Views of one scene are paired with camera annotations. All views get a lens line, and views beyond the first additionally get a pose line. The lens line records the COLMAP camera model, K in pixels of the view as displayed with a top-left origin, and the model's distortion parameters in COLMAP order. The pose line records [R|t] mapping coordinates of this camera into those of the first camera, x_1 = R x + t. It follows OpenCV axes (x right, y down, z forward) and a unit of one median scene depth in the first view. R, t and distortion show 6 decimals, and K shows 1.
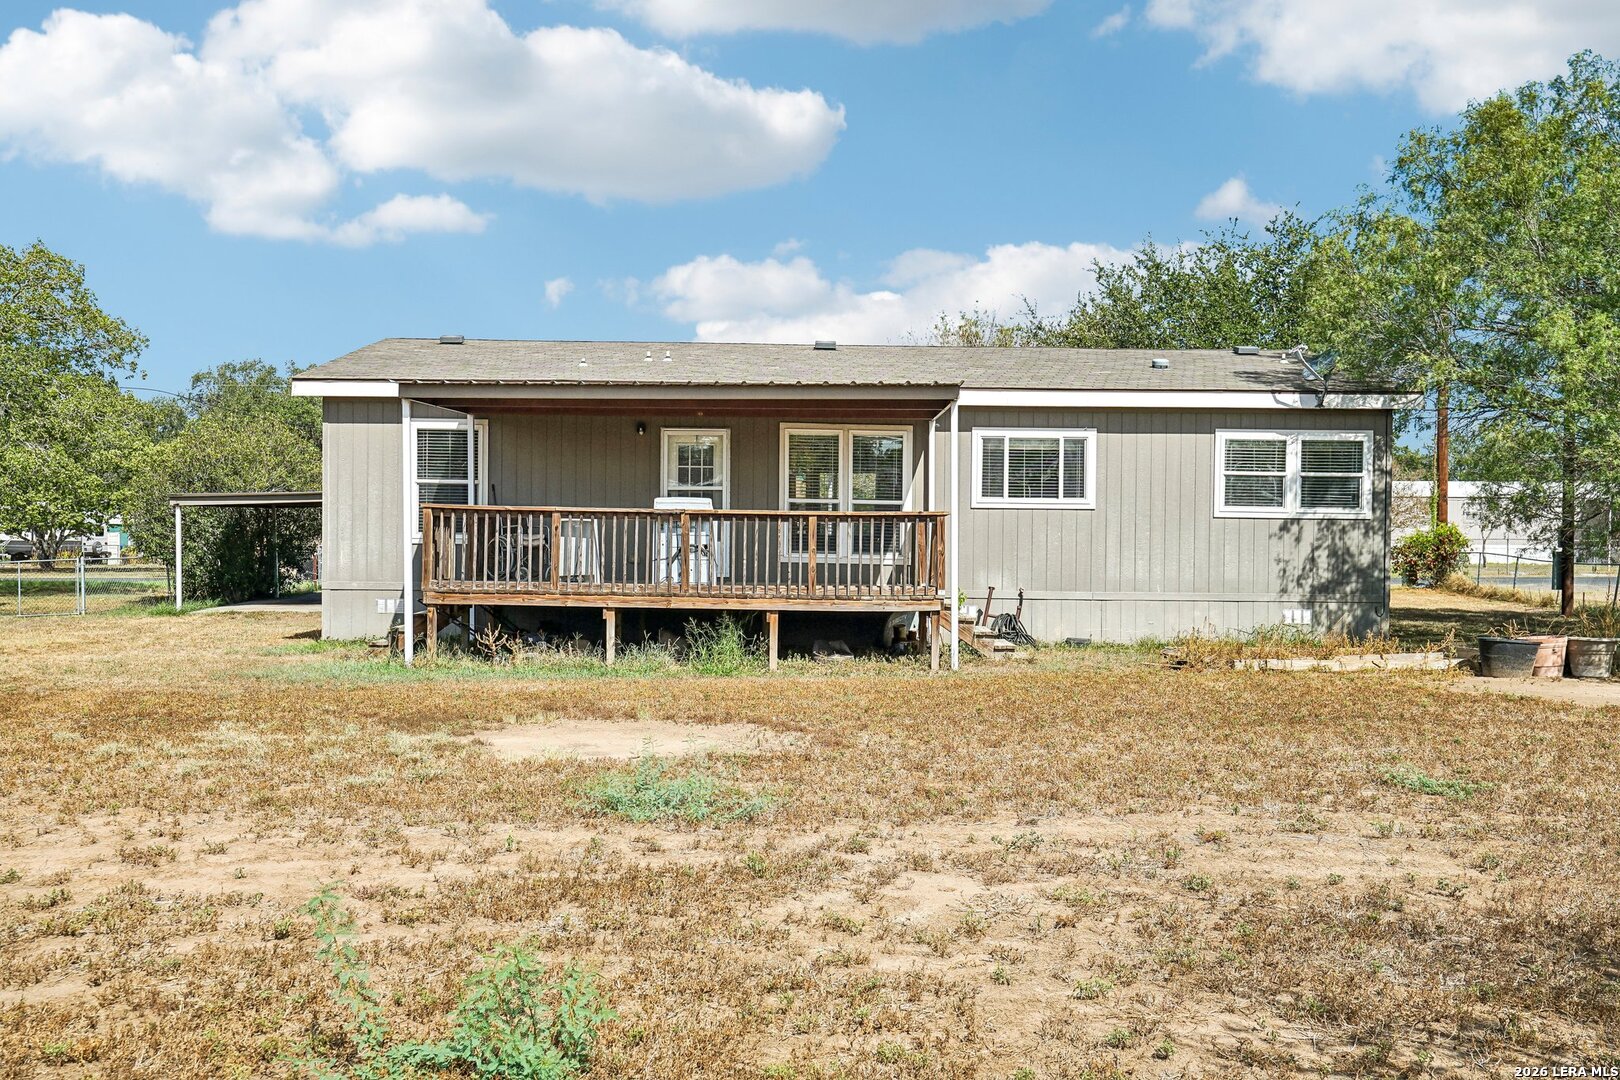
lens RADIAL K [[1593.4, 0, 810.0], [0, 1593.4, 540.0], [0, 0, 1]] dist [-0.001974, -0.003620]
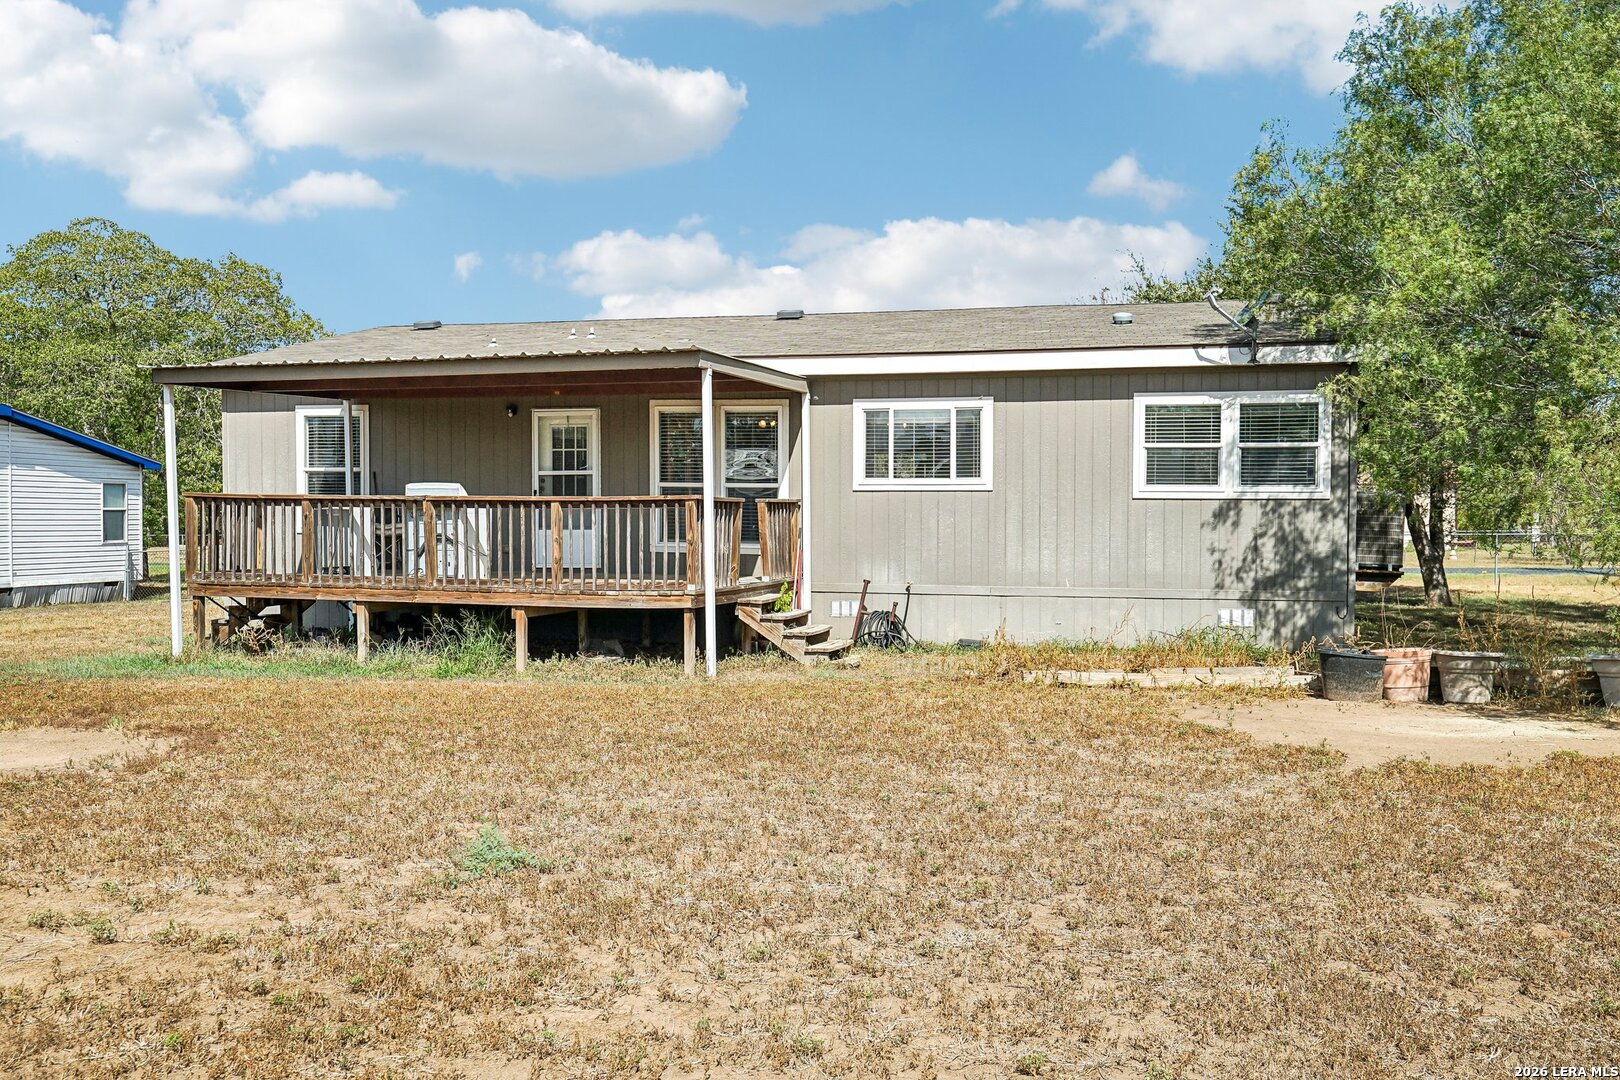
lens RADIAL K [[1593.4, 0, 810.0], [0, 1593.4, 540.0], [0, 0, 1]] dist [-0.001974, -0.003620]
pose [[0.962512, -0.003162, -0.271221, 0.317481], [0.005430, 0.999956, 0.007610, 0.000408], [0.271185, -0.008798, 0.962487, 0.143826]]
